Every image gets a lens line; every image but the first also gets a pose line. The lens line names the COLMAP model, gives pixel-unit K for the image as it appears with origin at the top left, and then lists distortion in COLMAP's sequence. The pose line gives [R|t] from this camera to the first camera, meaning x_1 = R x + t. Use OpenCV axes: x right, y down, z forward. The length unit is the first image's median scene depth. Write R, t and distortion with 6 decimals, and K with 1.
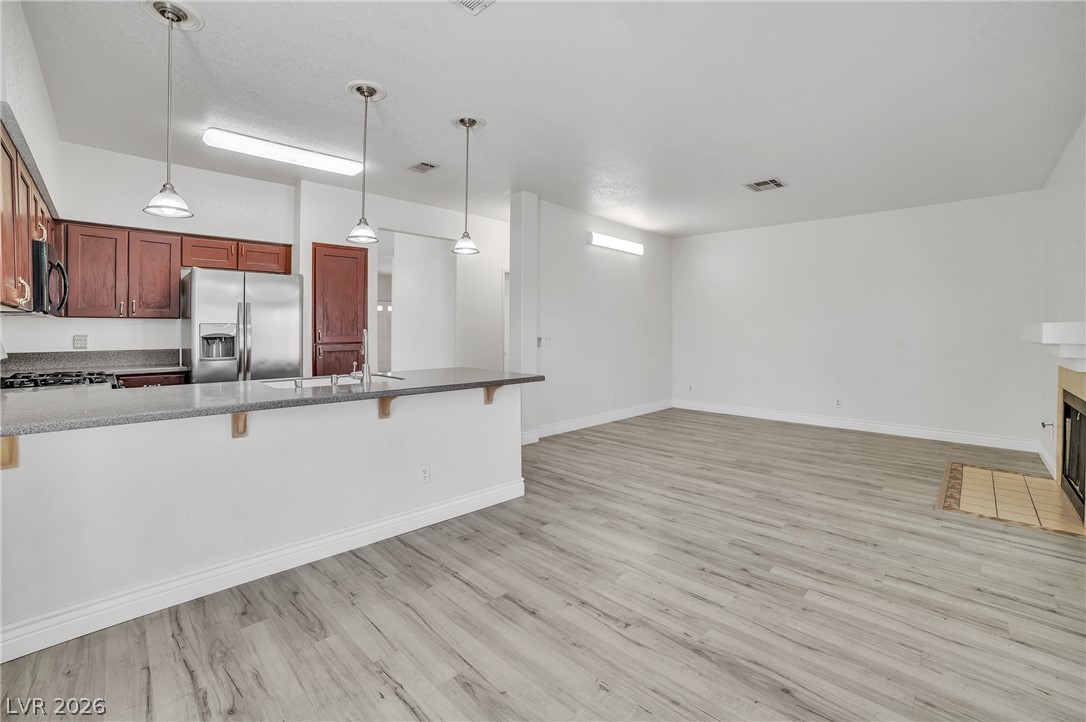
lens RADIAL K [[470.8, 0, 547.4], [0, 470.8, 337.2], [0, 0, 1]] dist [-0.100331, 0.033137]
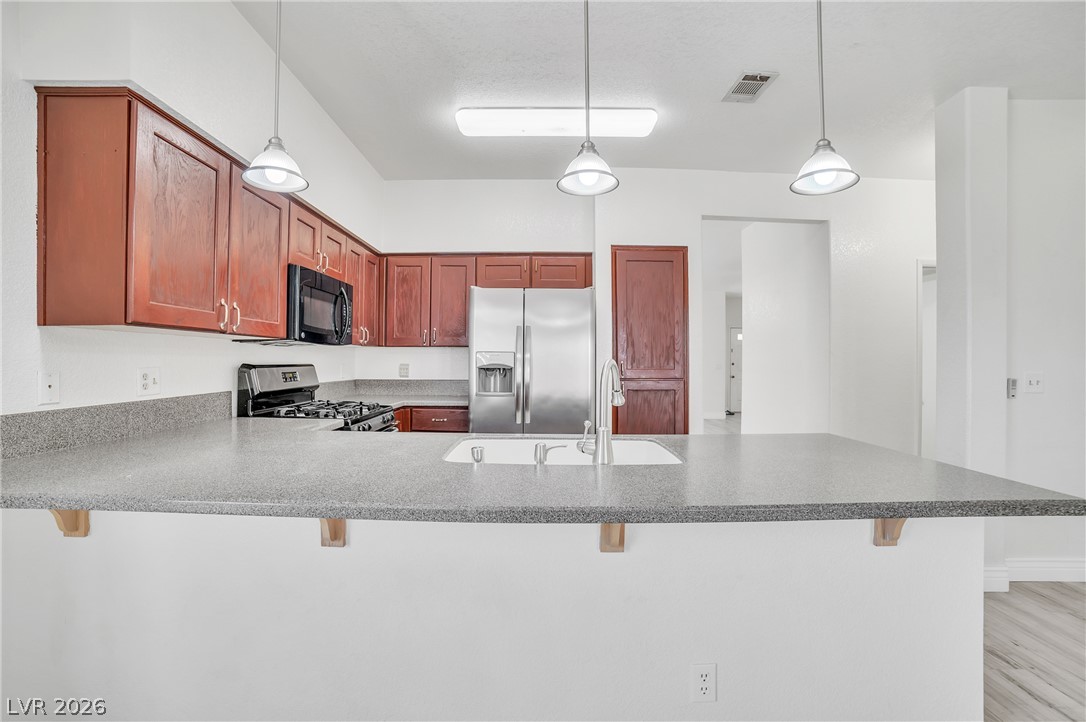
lens RADIAL K [[460.7, 0, 546.7], [0, 460.7, 356.1], [0, 0, 1]] dist [-0.098314, 0.029733]
pose [[0.699184, -0.001757, -0.714940, -0.054504], [-0.019934, 0.999560, -0.021951, -0.005581], [0.714664, 0.029599, 0.698841, 0.463484]]
